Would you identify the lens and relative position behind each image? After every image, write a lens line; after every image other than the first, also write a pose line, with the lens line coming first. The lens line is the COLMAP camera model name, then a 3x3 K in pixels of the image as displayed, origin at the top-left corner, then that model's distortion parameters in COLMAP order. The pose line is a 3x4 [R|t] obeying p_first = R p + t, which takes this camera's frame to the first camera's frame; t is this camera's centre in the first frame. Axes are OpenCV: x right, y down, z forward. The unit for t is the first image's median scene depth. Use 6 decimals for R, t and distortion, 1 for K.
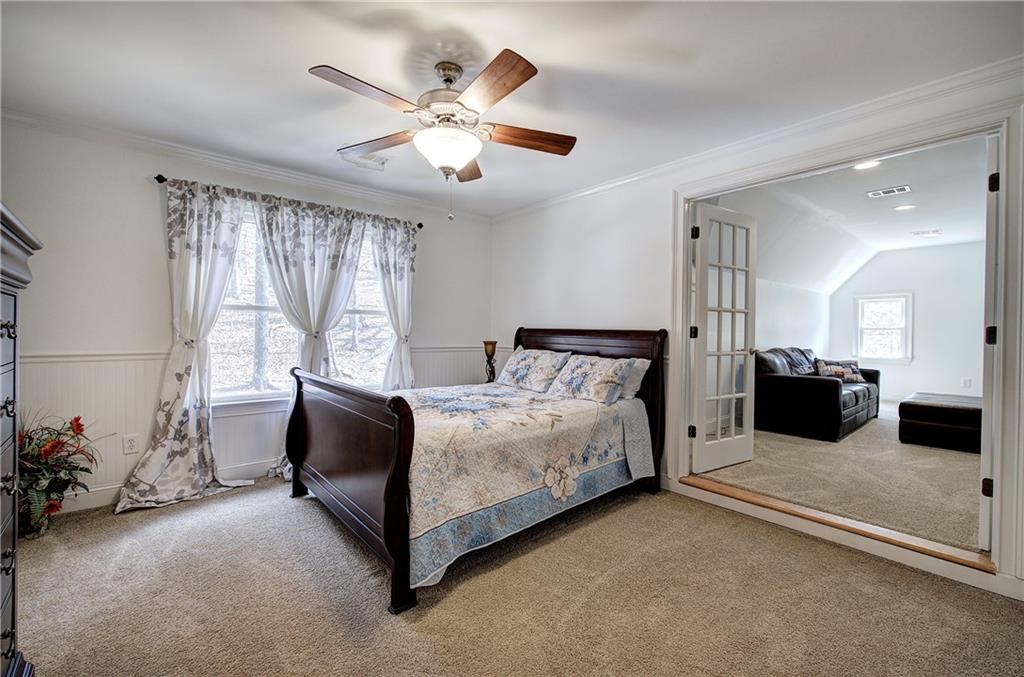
lens RADIAL K [[435.6, 0, 513.2], [0, 435.6, 336.2], [0, 0, 1]] dist [0.002851, -0.000015]
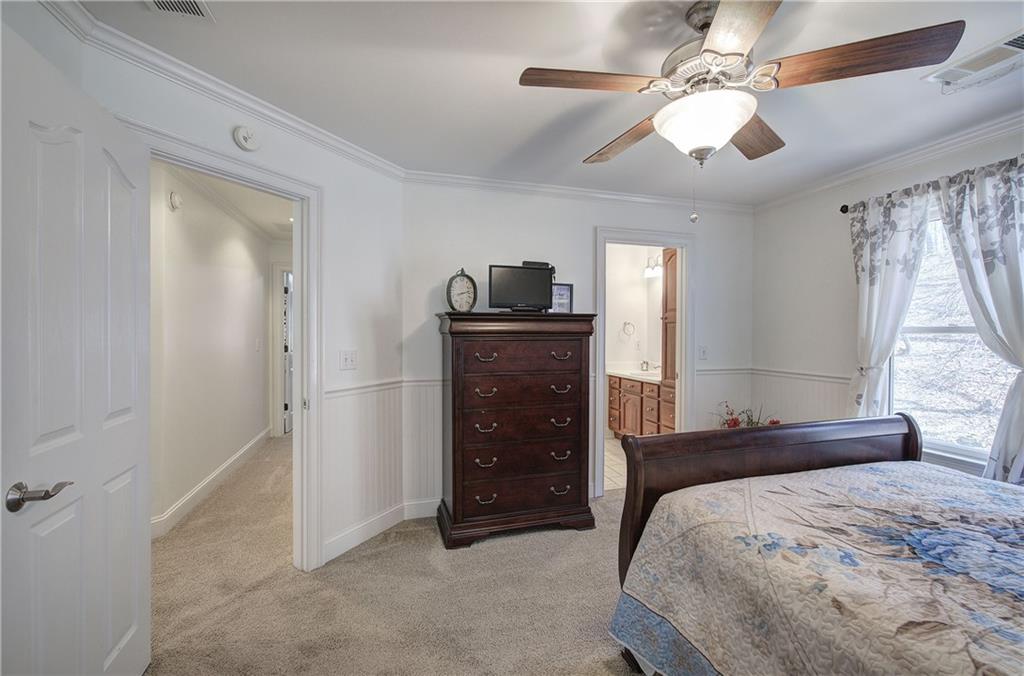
lens RADIAL K [[435.6, 0, 513.7], [0, 435.6, 336.3], [0, 0, 1]] dist [0.002851, -0.000015]
pose [[-0.411559, -0.004037, -0.911374, 0.421566], [-0.015069, 0.999884, 0.002376, -0.047769], [0.911259, 0.014712, -0.411571, 0.669898]]
